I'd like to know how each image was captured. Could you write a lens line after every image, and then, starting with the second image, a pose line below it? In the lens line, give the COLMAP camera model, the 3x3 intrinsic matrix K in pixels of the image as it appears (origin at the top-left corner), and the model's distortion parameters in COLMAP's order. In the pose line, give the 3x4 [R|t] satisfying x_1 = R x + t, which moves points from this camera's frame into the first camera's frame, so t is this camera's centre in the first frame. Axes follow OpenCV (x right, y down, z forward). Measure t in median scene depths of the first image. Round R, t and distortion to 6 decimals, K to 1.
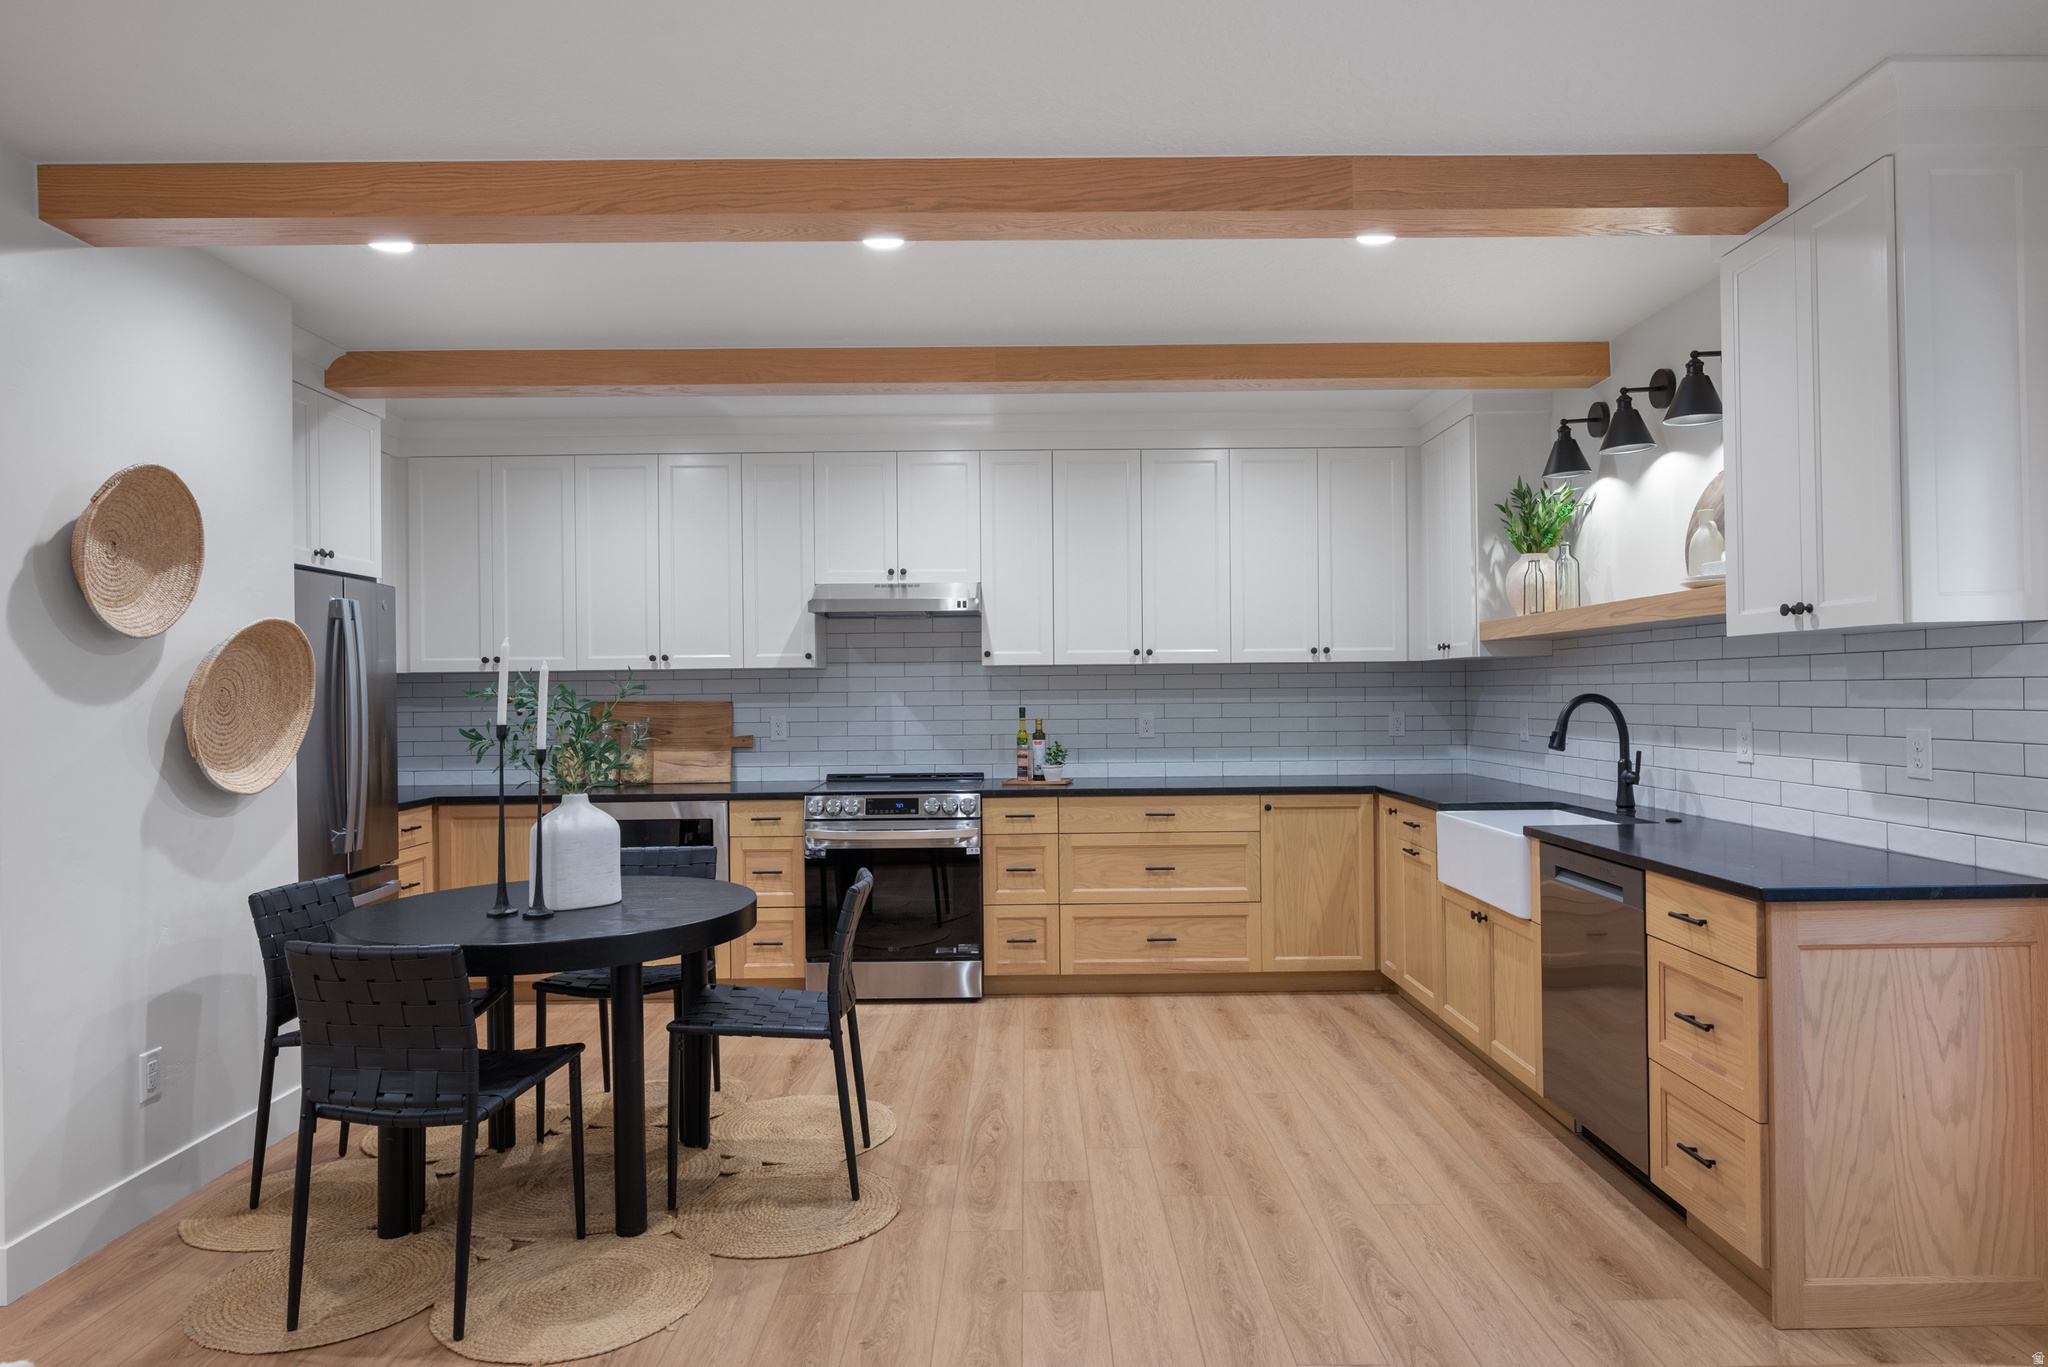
lens RADIAL K [[1229.9, 0, 1024.4], [0, 1229.9, 684.6], [0, 0, 1]] dist [0.015403, -0.005185]
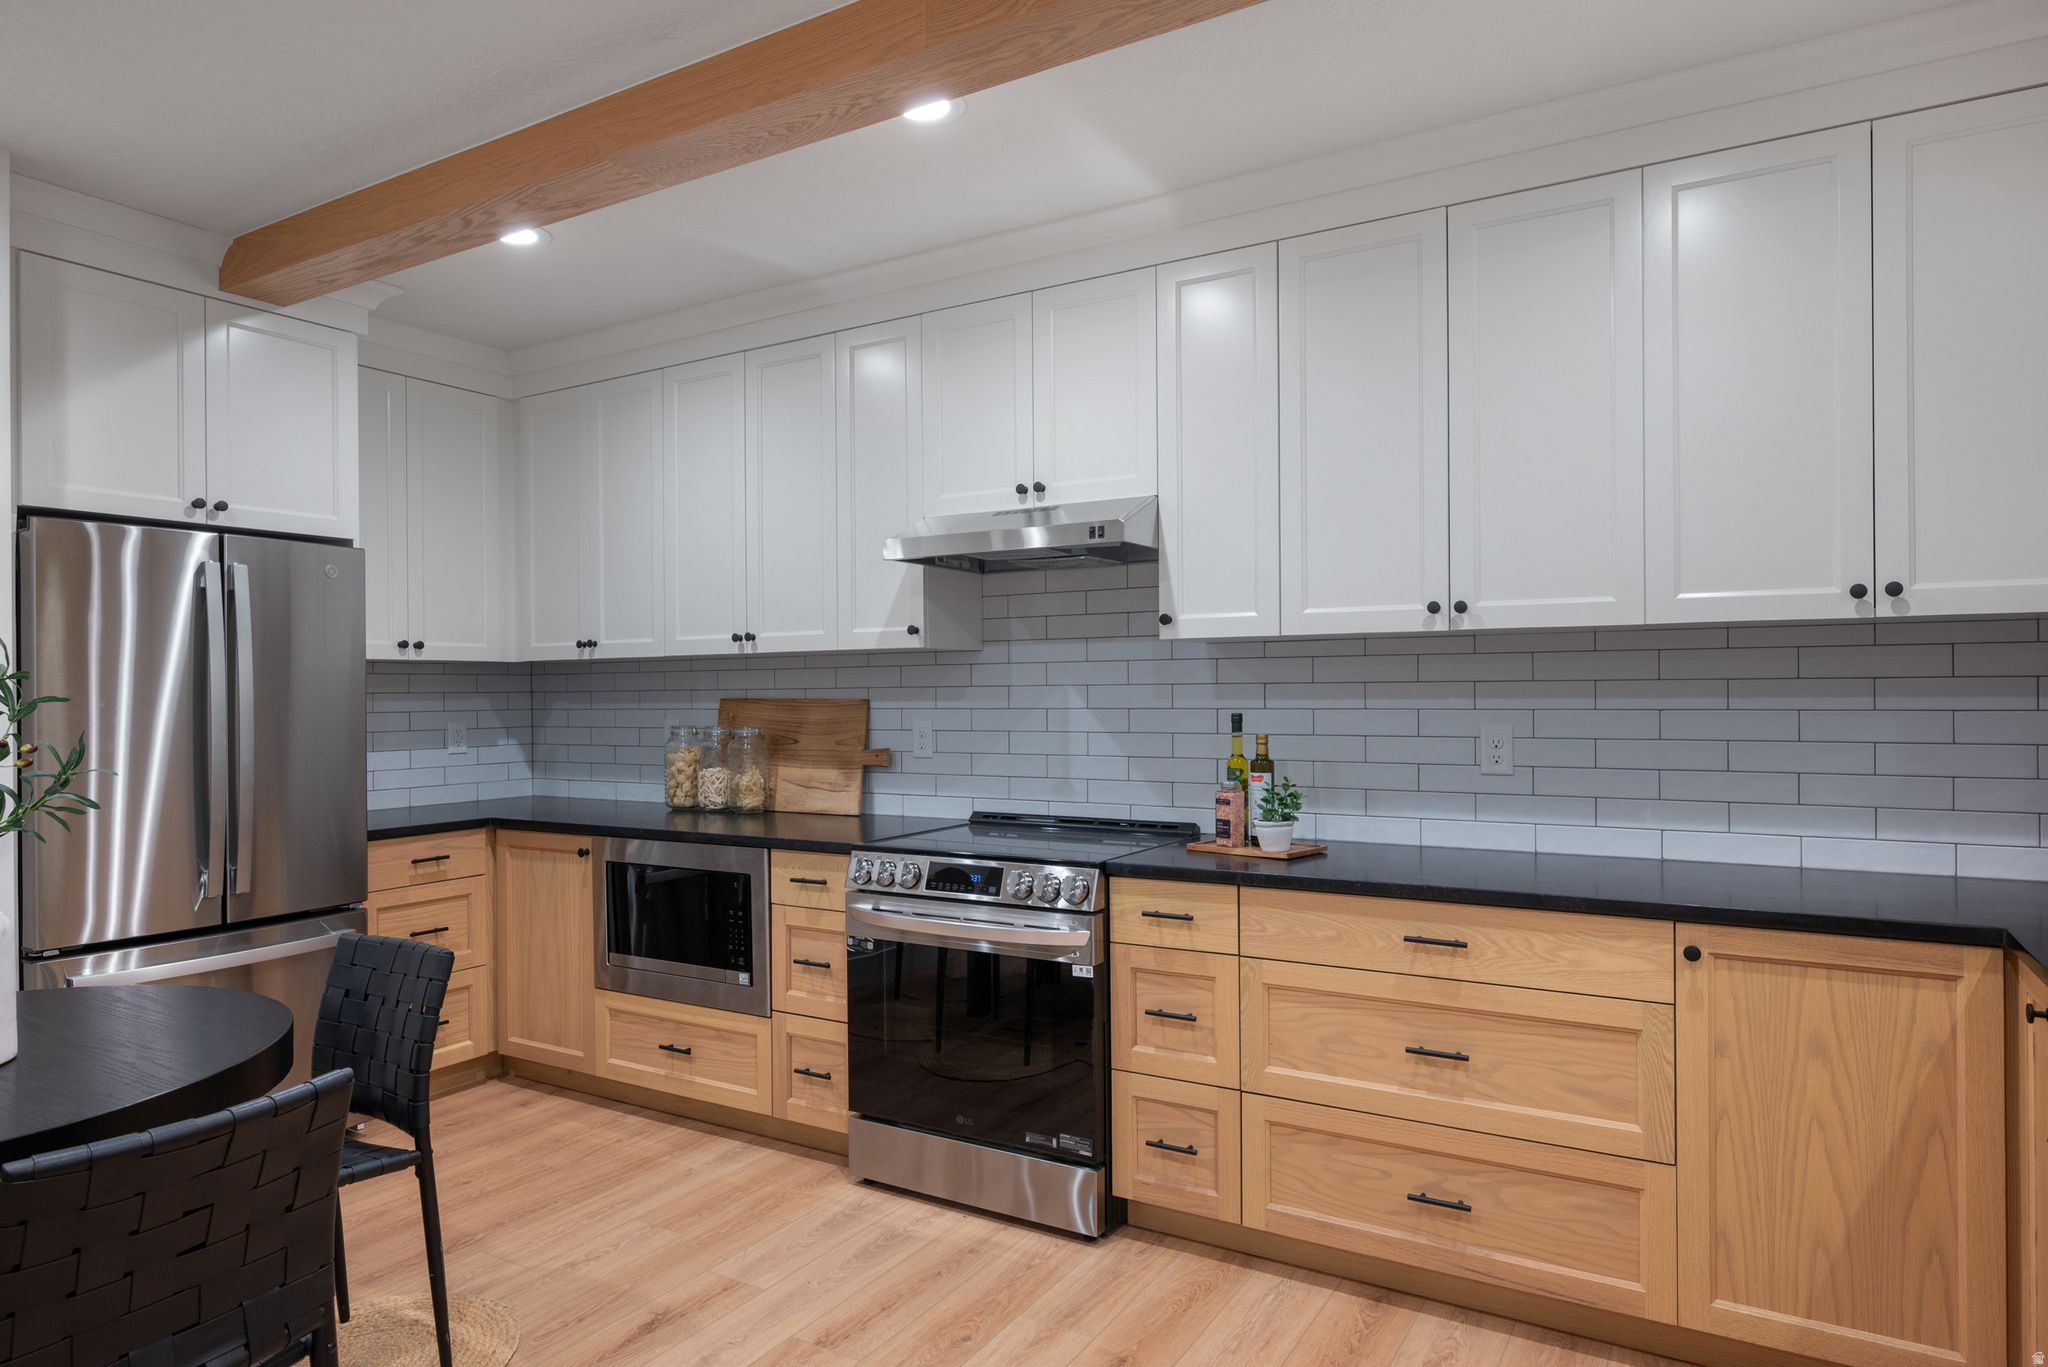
lens RADIAL K [[1229.9, 0, 1018.5], [0, 1229.9, 685.2], [0, 0, 1]] dist [0.015403, -0.005185]
pose [[0.855663, 0.001330, -0.517531, 0.219607], [0.004340, 0.999943, 0.009745, -0.000311], [0.517515, -0.010584, 0.855609, 0.502882]]
